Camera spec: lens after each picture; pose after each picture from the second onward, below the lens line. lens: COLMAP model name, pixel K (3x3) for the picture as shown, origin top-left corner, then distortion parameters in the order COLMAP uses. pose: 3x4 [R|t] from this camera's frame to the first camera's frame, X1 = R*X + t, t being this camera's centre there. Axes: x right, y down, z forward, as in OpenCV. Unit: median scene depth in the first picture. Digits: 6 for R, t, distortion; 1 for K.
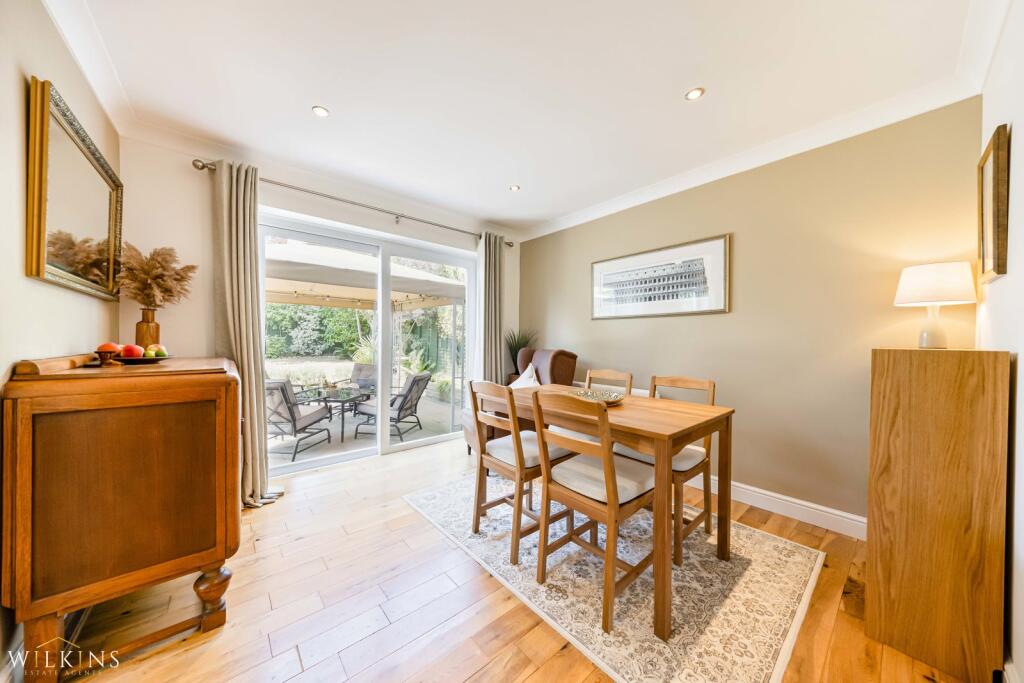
lens RADIAL K [[338.3, 0, 512.0], [0, 338.3, 341.5], [0, 0, 1]] dist [-0.000105, -0.000002]
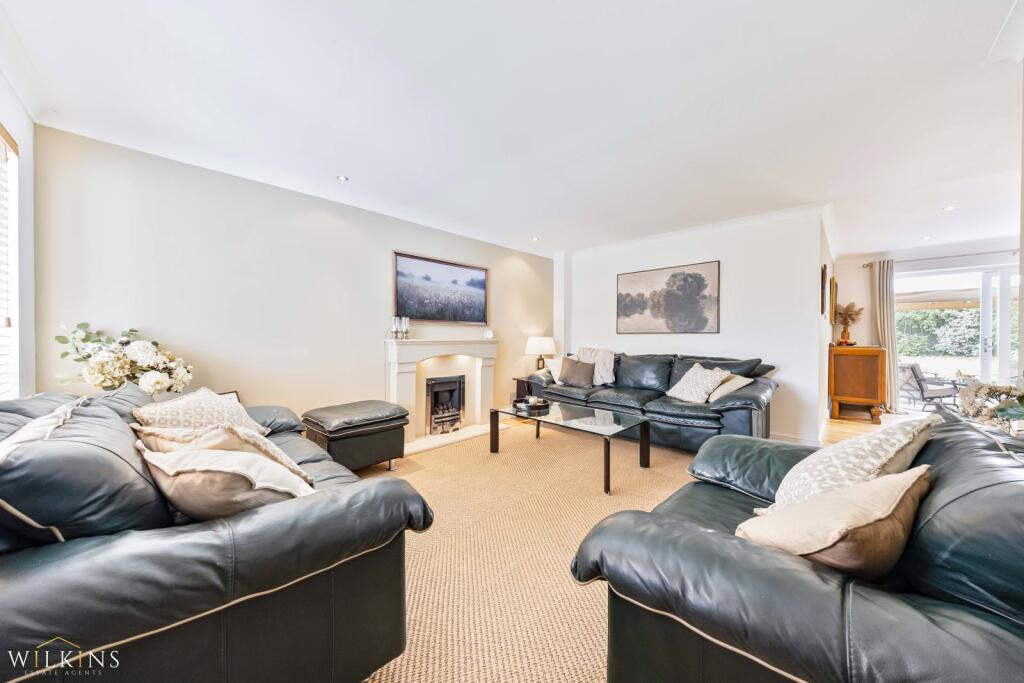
lens RADIAL K [[329.9, 0, 529.4], [0, 329.9, 339.0], [0, 0, 1]] dist [0.000305, 0.000027]
pose [[0.088517, -0.000182, -0.996075, 0.856452], [-0.004008, 0.999992, -0.000538, 0.009234], [0.996067, 0.004040, 0.088516, -1.127530]]
